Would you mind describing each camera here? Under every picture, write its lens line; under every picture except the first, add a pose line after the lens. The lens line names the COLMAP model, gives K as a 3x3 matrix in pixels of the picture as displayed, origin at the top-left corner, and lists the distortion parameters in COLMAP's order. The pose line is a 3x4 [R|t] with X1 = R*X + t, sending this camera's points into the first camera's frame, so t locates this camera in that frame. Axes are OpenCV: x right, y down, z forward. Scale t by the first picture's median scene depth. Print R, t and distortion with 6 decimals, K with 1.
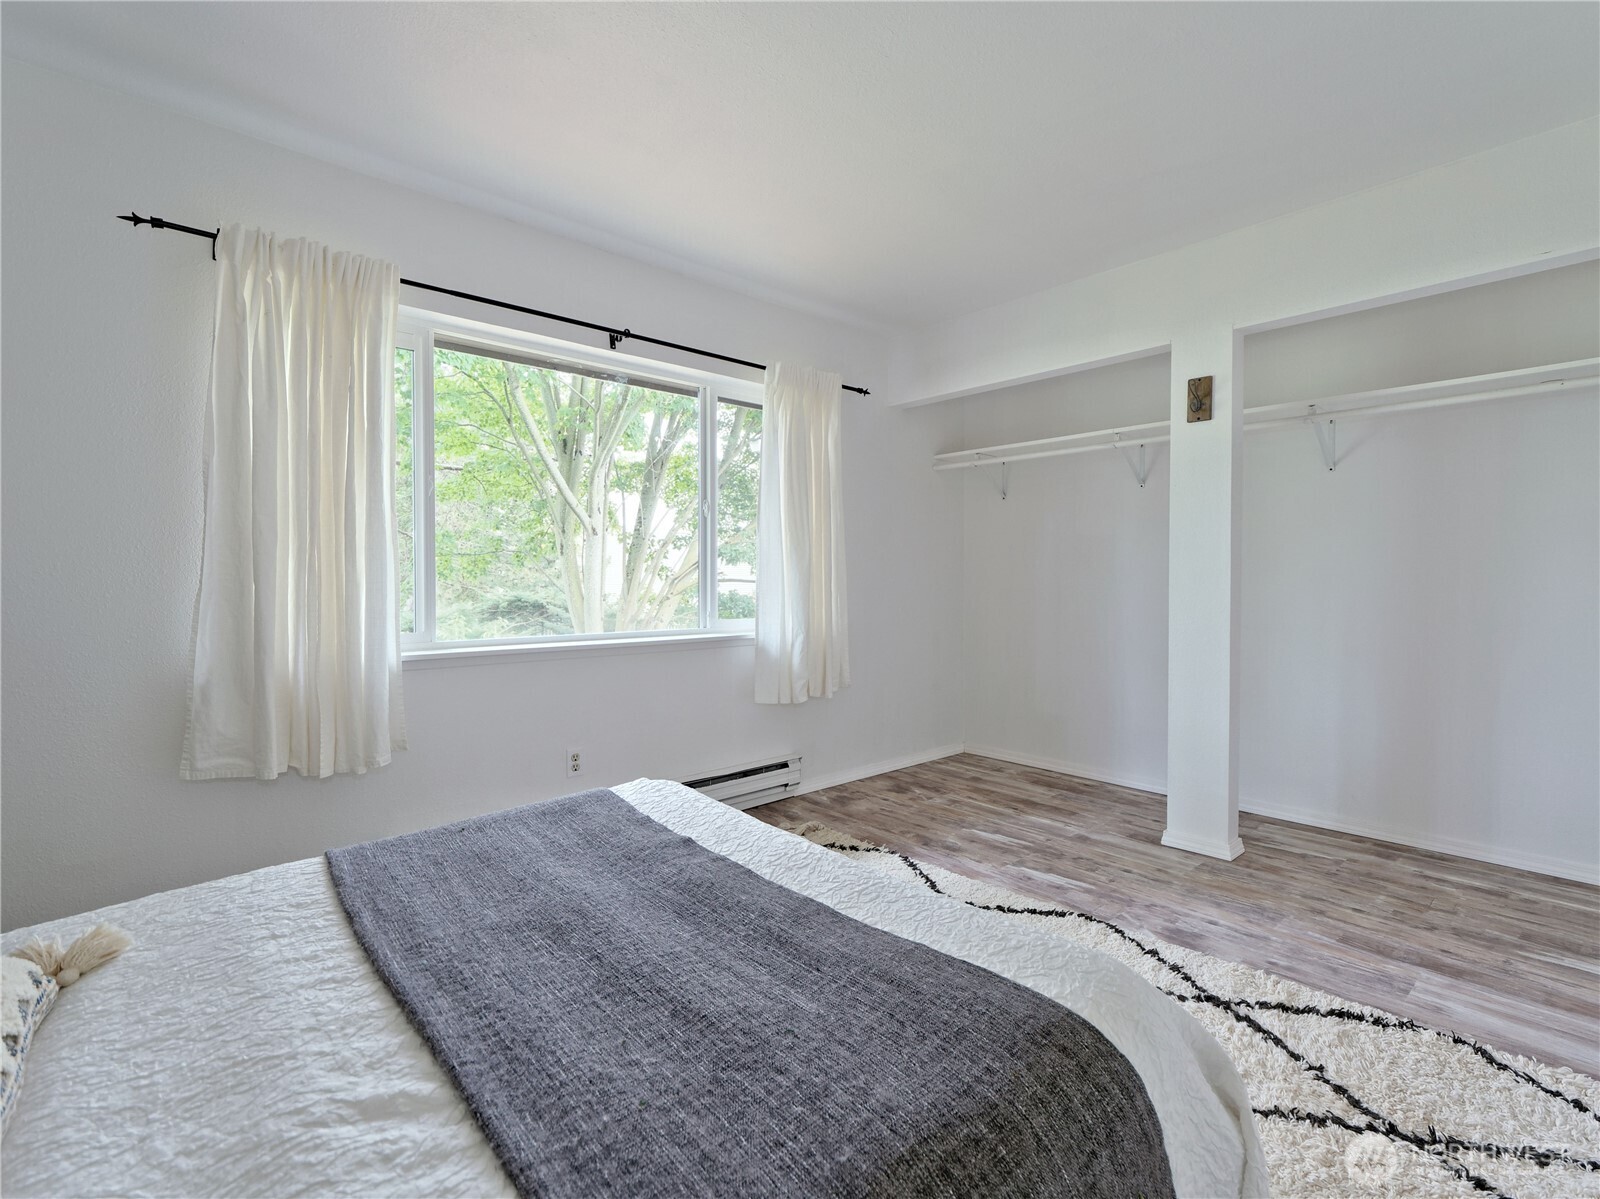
lens RADIAL K [[742.3, 0, 799.2], [0, 742.3, 589.7], [0, 0, 1]] dist [0.000643, -0.001366]
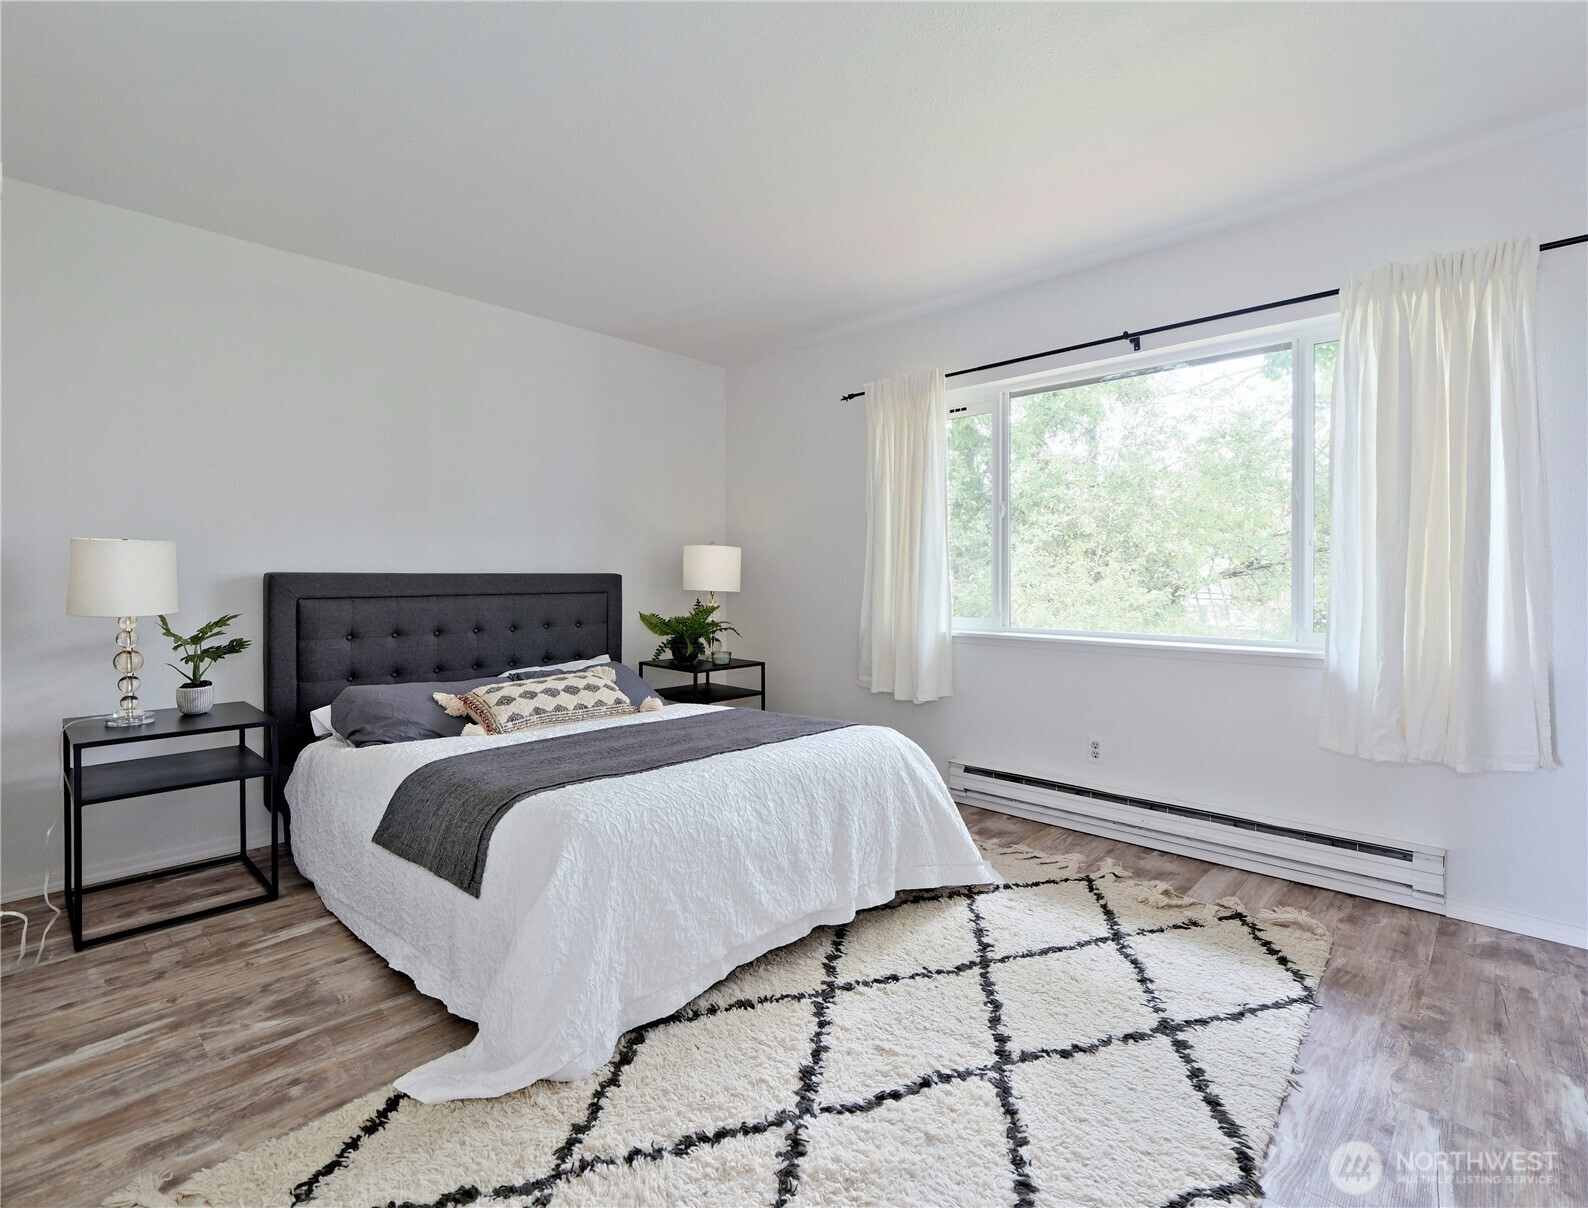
lens RADIAL K [[761.5, 0, 801.4], [0, 761.5, 576.5], [0, 0, 1]] dist [-0.002669, -0.000157]
pose [[0.079098, -0.005289, -0.996853, 0.702901], [-0.017393, 0.999826, -0.006685, -0.003206], [0.996715, 0.017867, 0.078992, 0.444786]]
